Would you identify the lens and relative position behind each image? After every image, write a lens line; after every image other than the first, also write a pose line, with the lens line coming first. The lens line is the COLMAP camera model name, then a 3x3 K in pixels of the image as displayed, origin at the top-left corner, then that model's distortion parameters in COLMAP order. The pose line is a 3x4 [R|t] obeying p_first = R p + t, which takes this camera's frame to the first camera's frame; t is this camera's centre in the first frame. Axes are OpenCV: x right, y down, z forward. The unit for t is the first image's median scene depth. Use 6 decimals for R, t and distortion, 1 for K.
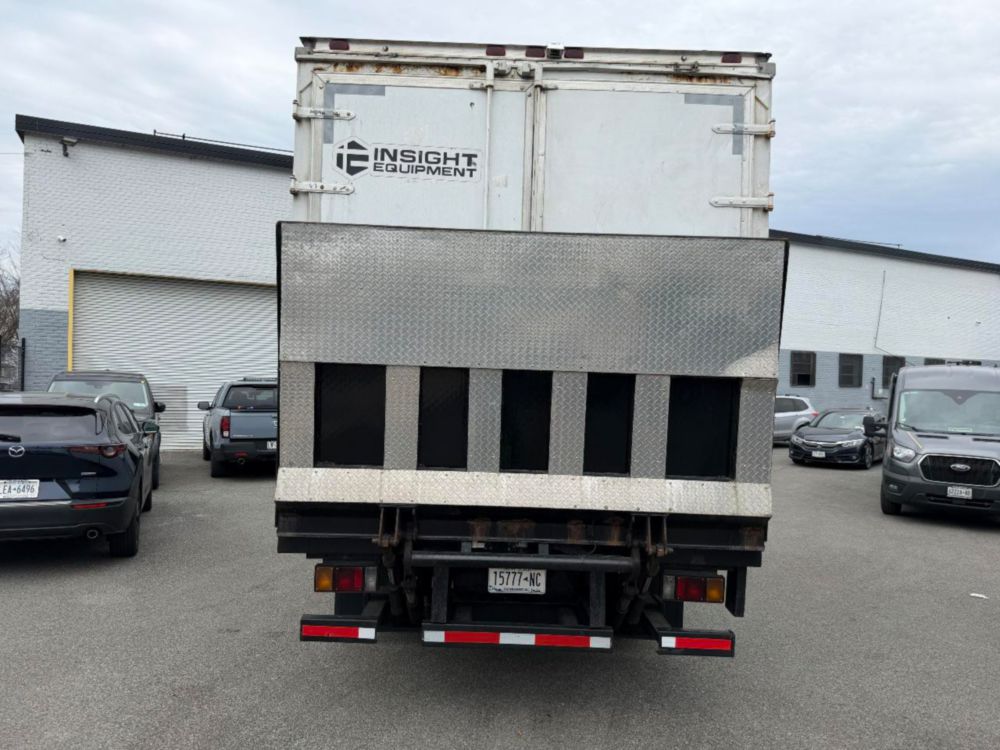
lens RADIAL K [[701.6, 0, 489.6], [0, 701.6, 376.1], [0, 0, 1]] dist [0.157489, -0.351712]
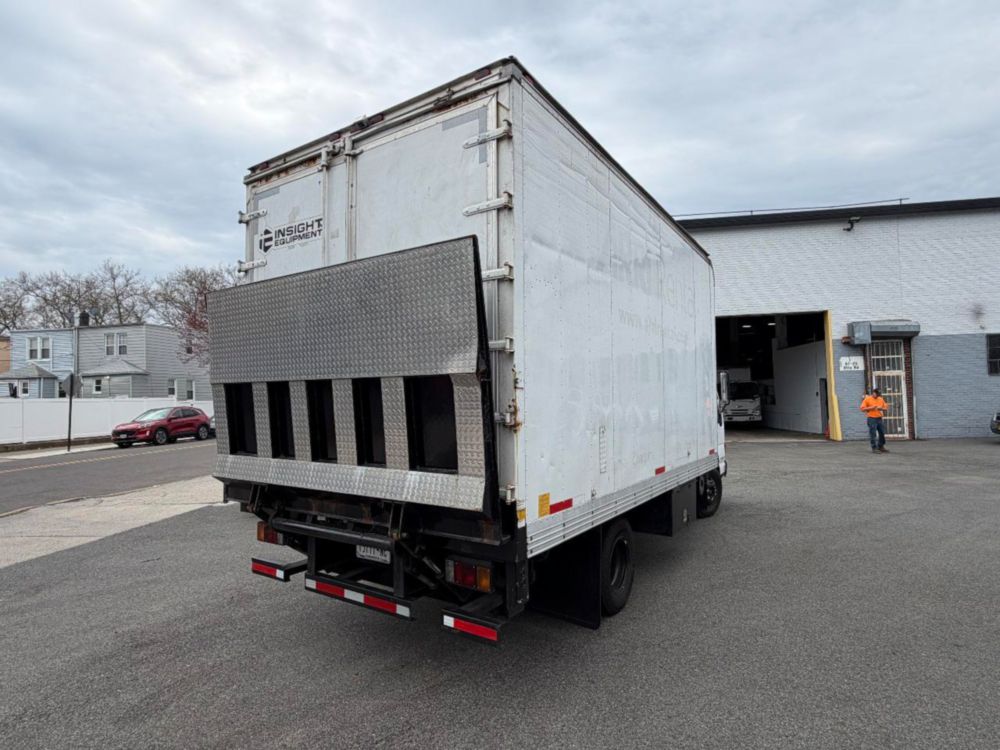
lens RADIAL K [[536.2, 0, 500.0], [0, 536.2, 375.0], [0, 0, 1]] dist [-0.013909, 0.000011]
pose [[0.830980, -0.066026, -0.552370, 0.783728], [0.053040, 0.997812, -0.039478, 0.034243], [0.553768, 0.003507, 0.832664, 0.359707]]
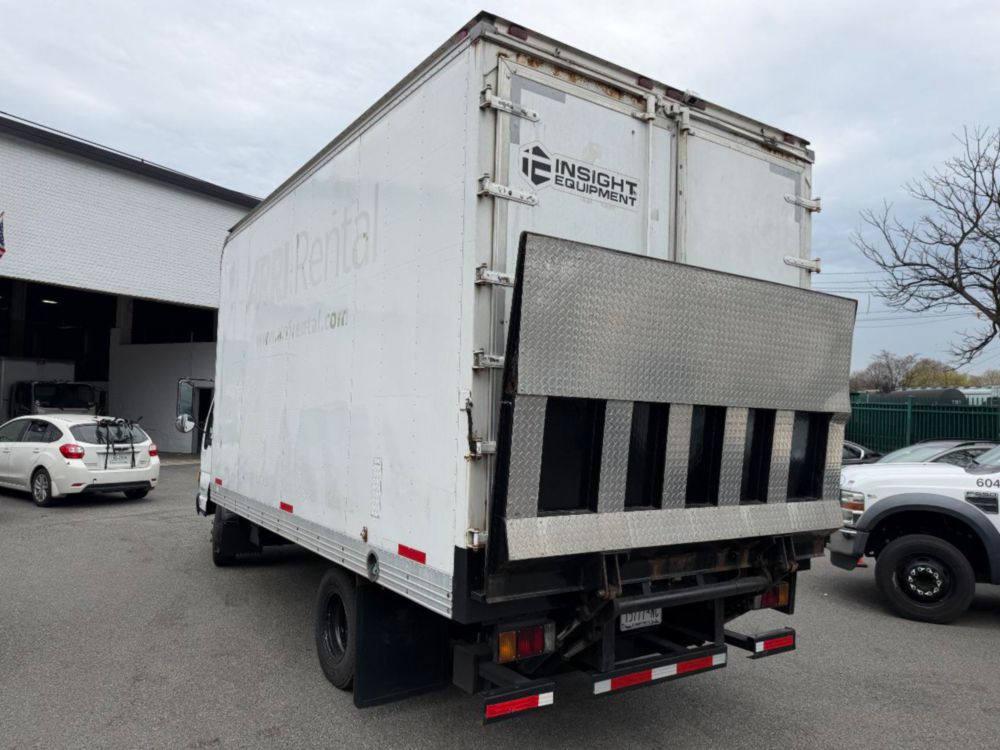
lens RADIAL K [[701.6, 0, 489.6], [0, 701.6, 376.1], [0, 0, 1]] dist [0.157489, -0.351712]
pose [[0.838348, 0.024532, 0.544583, -0.719408], [-0.019802, 0.999698, -0.014550, -0.028162], [-0.544776, 0.001414, 0.838581, 0.286412]]
